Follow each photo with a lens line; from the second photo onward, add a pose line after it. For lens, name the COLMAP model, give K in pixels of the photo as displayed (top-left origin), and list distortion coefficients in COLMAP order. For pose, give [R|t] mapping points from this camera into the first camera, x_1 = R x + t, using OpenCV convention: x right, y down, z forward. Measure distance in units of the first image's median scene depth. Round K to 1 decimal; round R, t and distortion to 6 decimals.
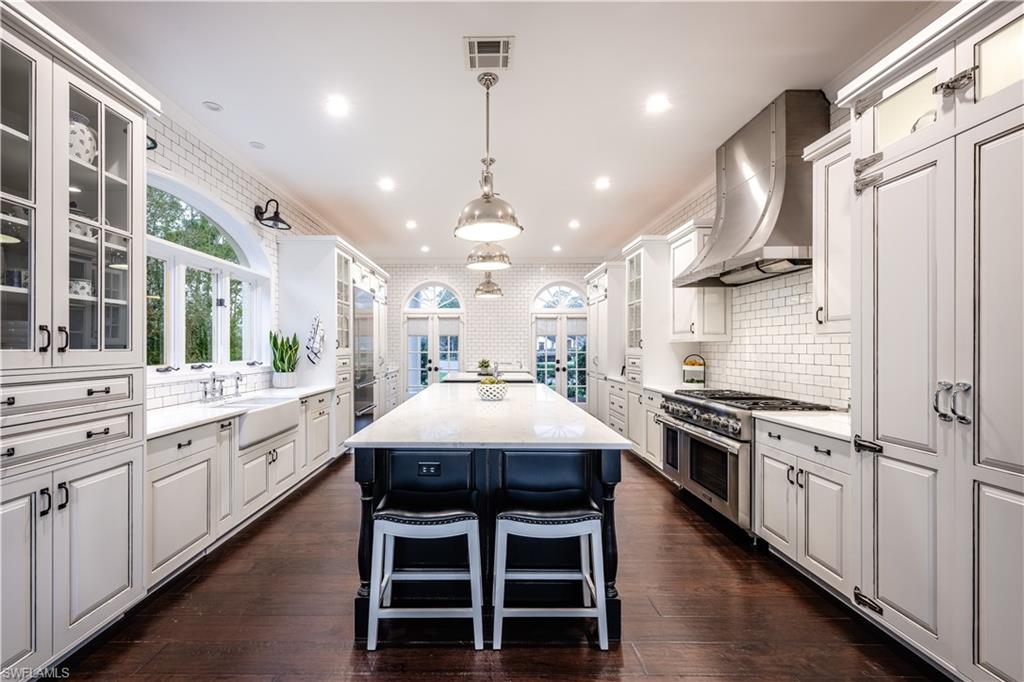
lens RADIAL K [[433.2, 0, 485.9], [0, 433.2, 344.5], [0, 0, 1]] dist [-0.000760, 0.000177]
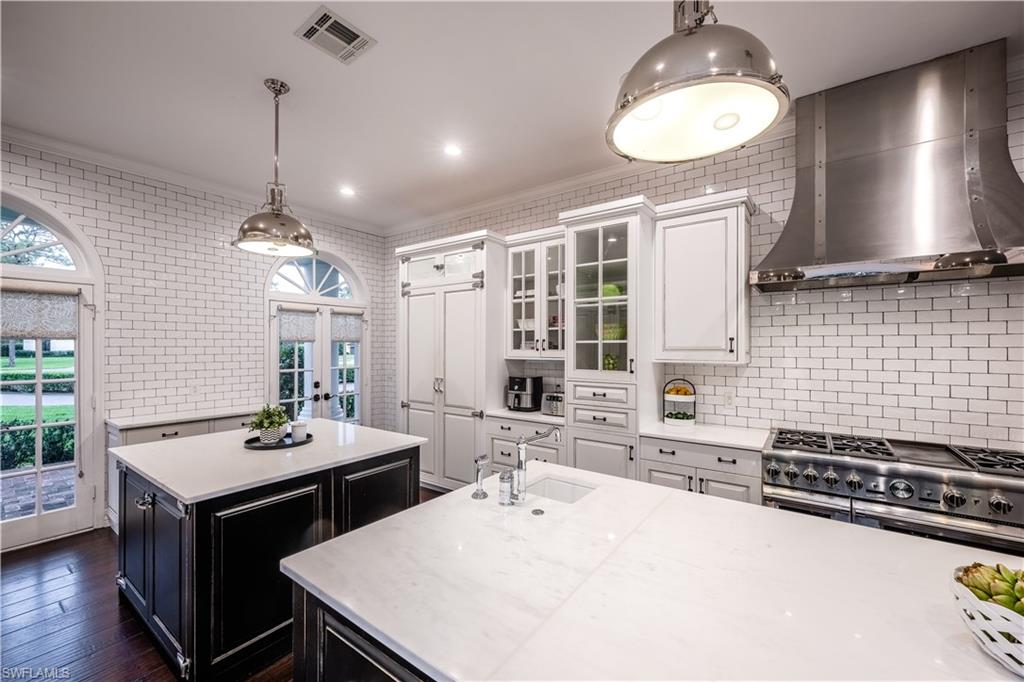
lens RADIAL K [[409.4, 0, 512.0], [0, 409.4, 341.0], [0, 0, 1]] dist [0.000558, 0.000019]
pose [[0.589496, 0.008922, 0.807722, -0.372009], [-0.006740, 0.999959, -0.006127, -0.053702], [-0.807743, -0.001832, 0.589531, 1.280432]]
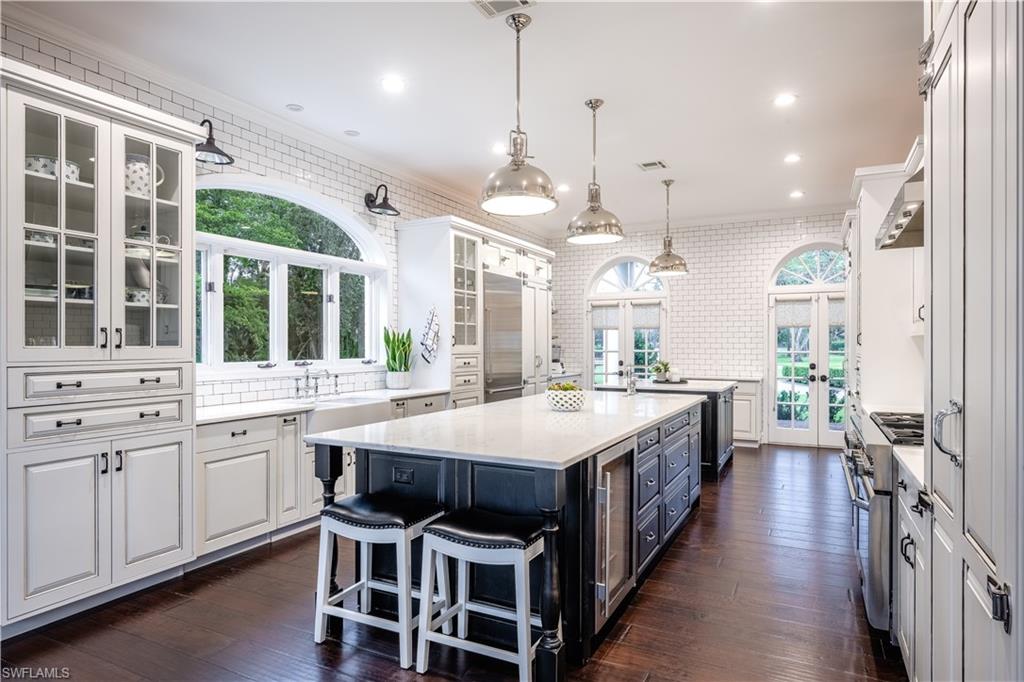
lens RADIAL K [[601.5, 0, 512.0], [0, 601.5, 341.0], [0, 0, 1]] dist [-0.001658, -0.000543]
pose [[0.891024, -0.003314, -0.453945, 0.492793], [0.003536, 0.999994, -0.000359, 0.000809], [0.453943, -0.001285, 0.891030, -0.028825]]
